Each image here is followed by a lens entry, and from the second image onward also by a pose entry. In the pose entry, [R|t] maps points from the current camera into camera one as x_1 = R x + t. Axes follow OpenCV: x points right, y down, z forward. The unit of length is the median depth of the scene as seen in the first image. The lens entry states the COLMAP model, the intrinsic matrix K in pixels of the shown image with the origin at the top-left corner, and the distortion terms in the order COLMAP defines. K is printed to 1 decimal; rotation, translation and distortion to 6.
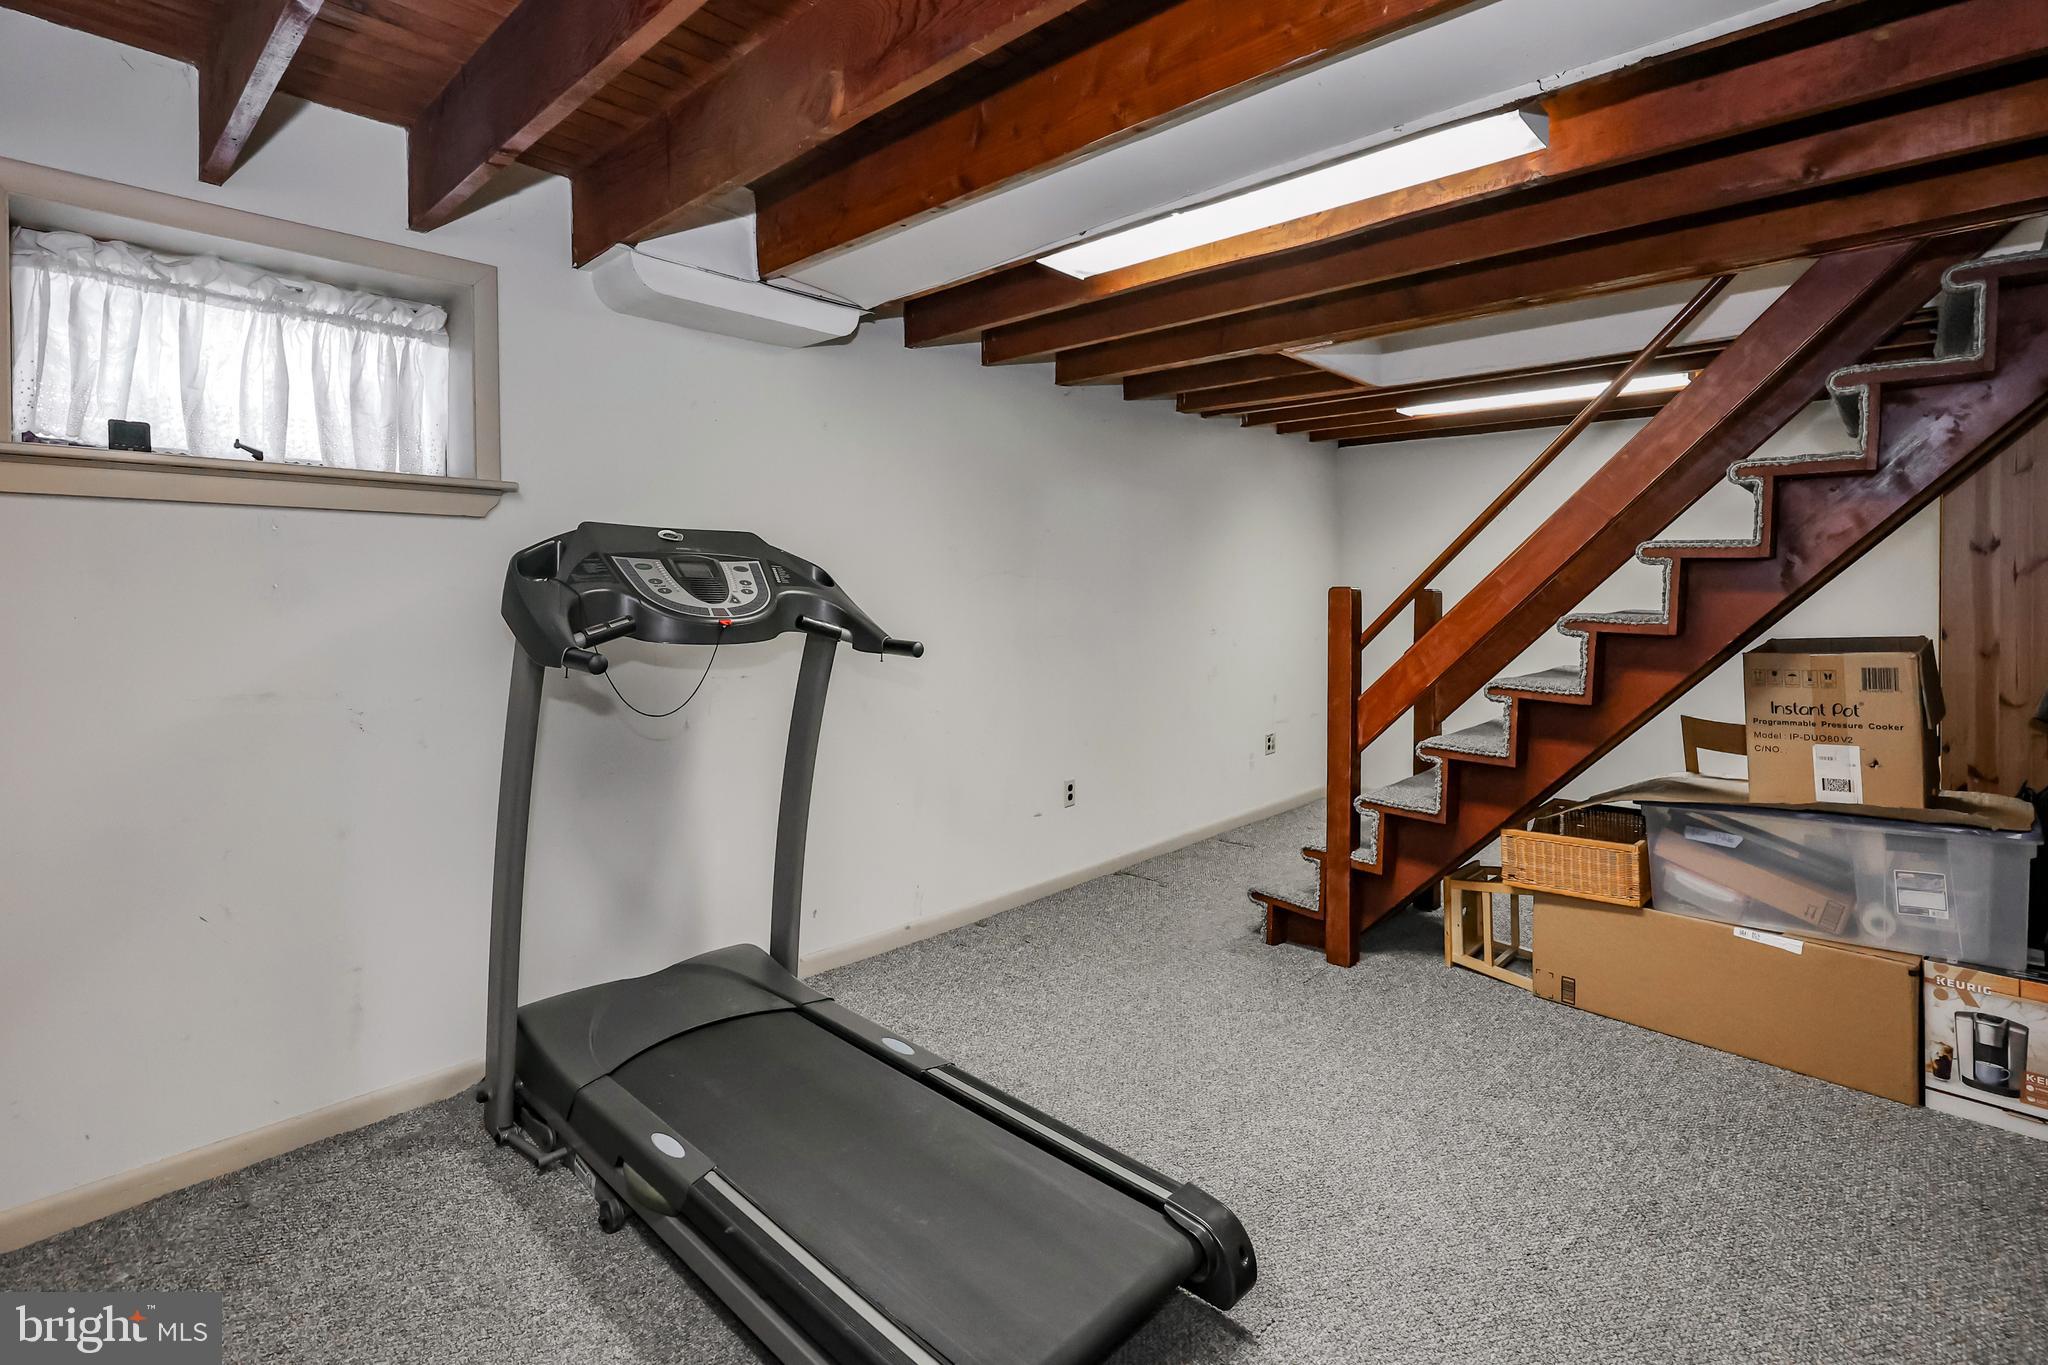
lens RADIAL K [[956.5, 0, 1008.5], [0, 956.5, 599.5], [0, 0, 1]] dist [0.001174, 0.000619]
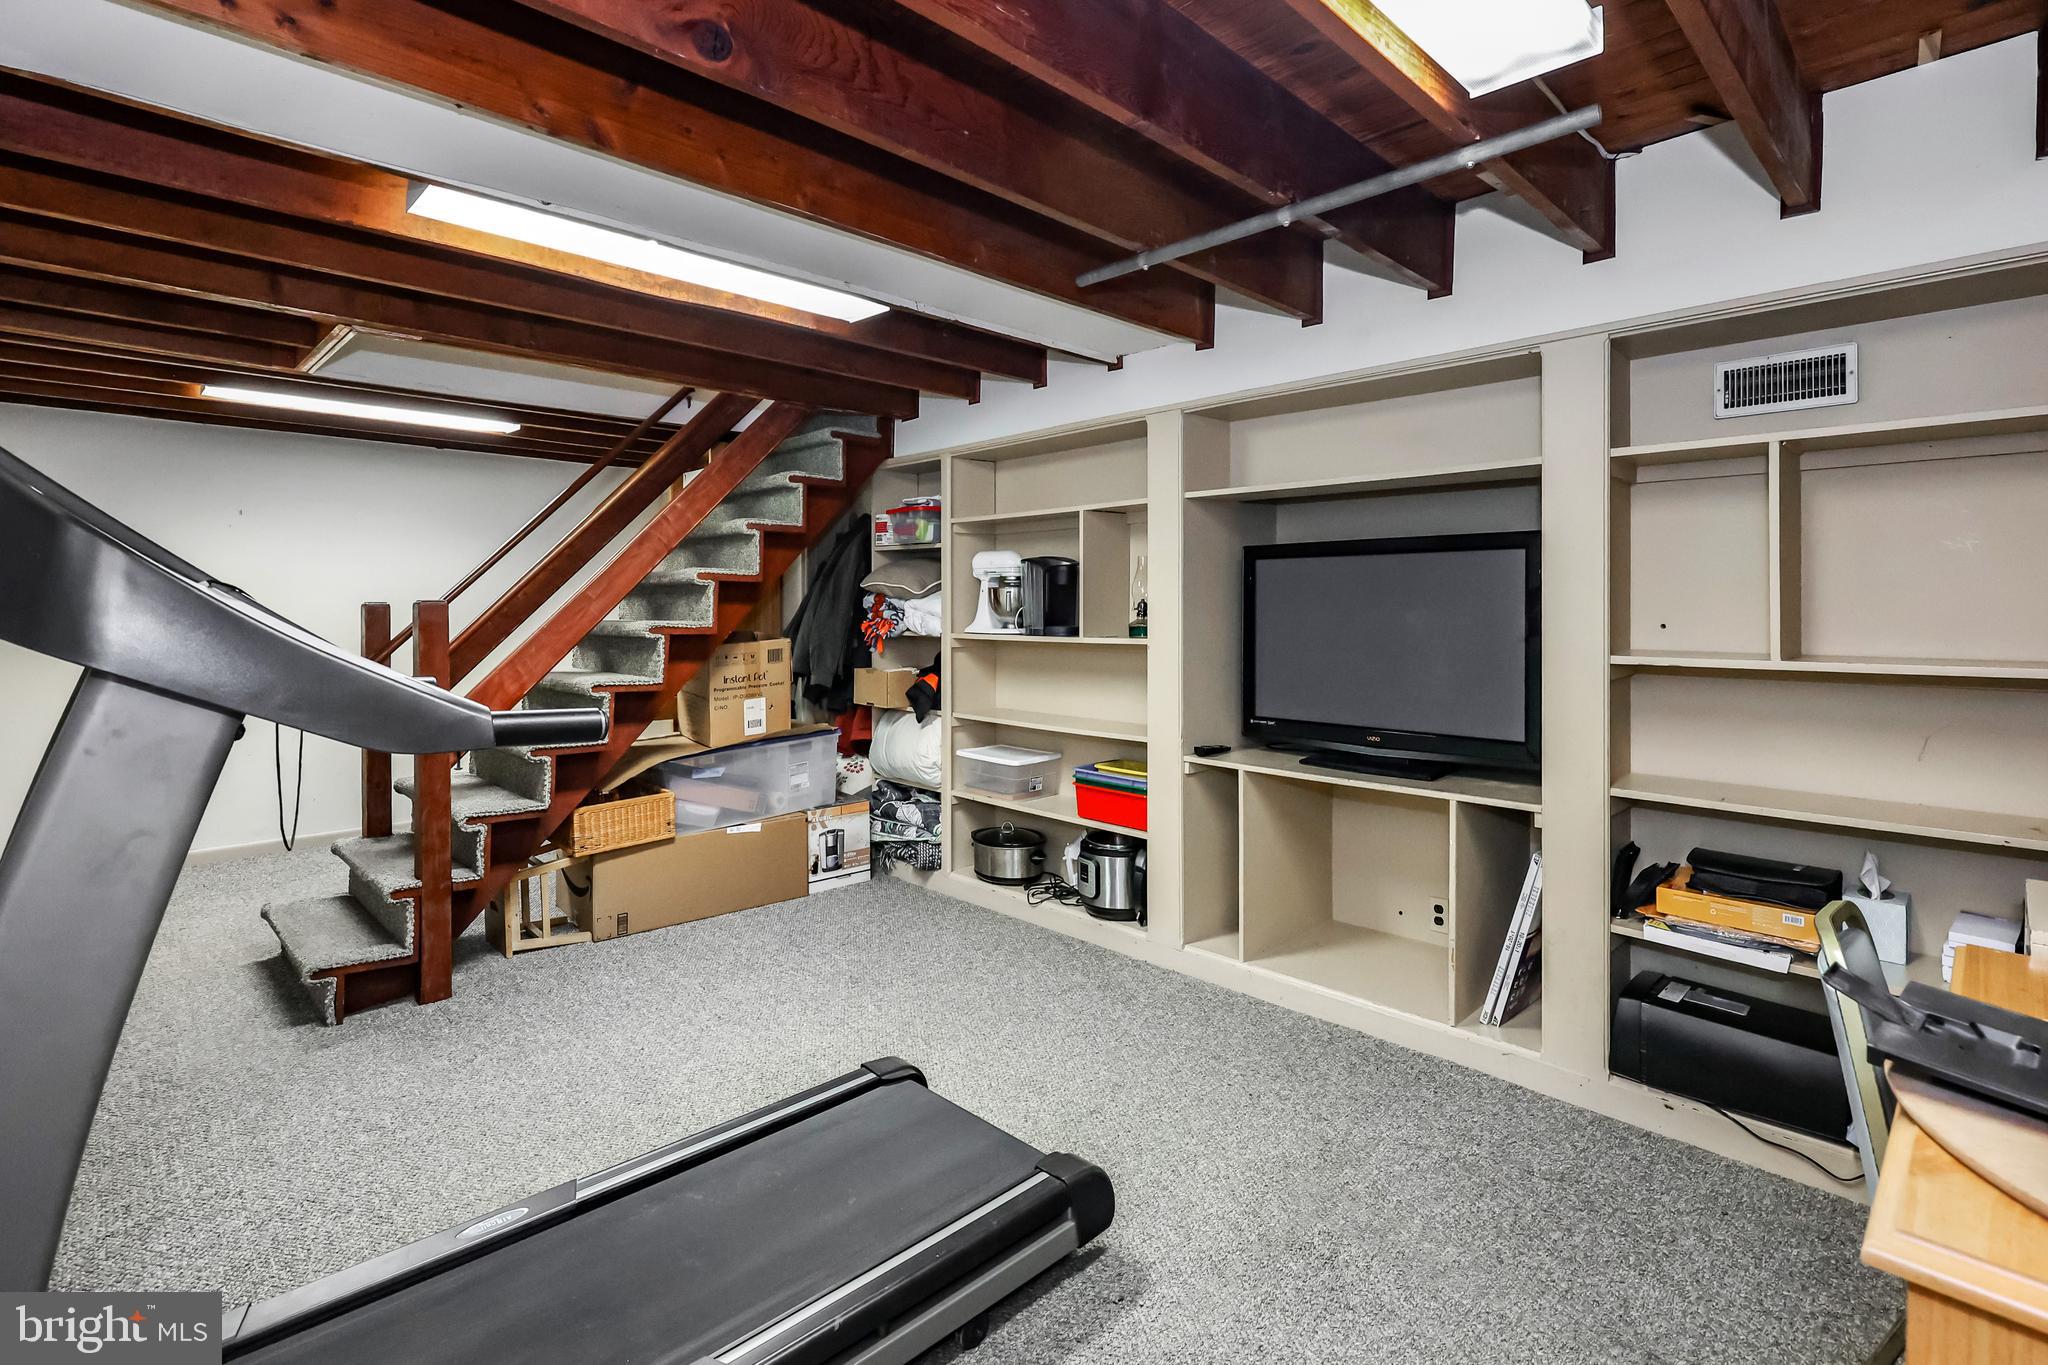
lens RADIAL K [[956.5, 0, 1008.5], [0, 956.5, 599.5], [0, 0, 1]] dist [0.001174, 0.000619]
pose [[0.053773, 0.001772, 0.998552, -0.745575], [0.012603, 0.999918, -0.002453, -0.006150], [-0.998474, 0.012717, 0.053747, 0.498978]]
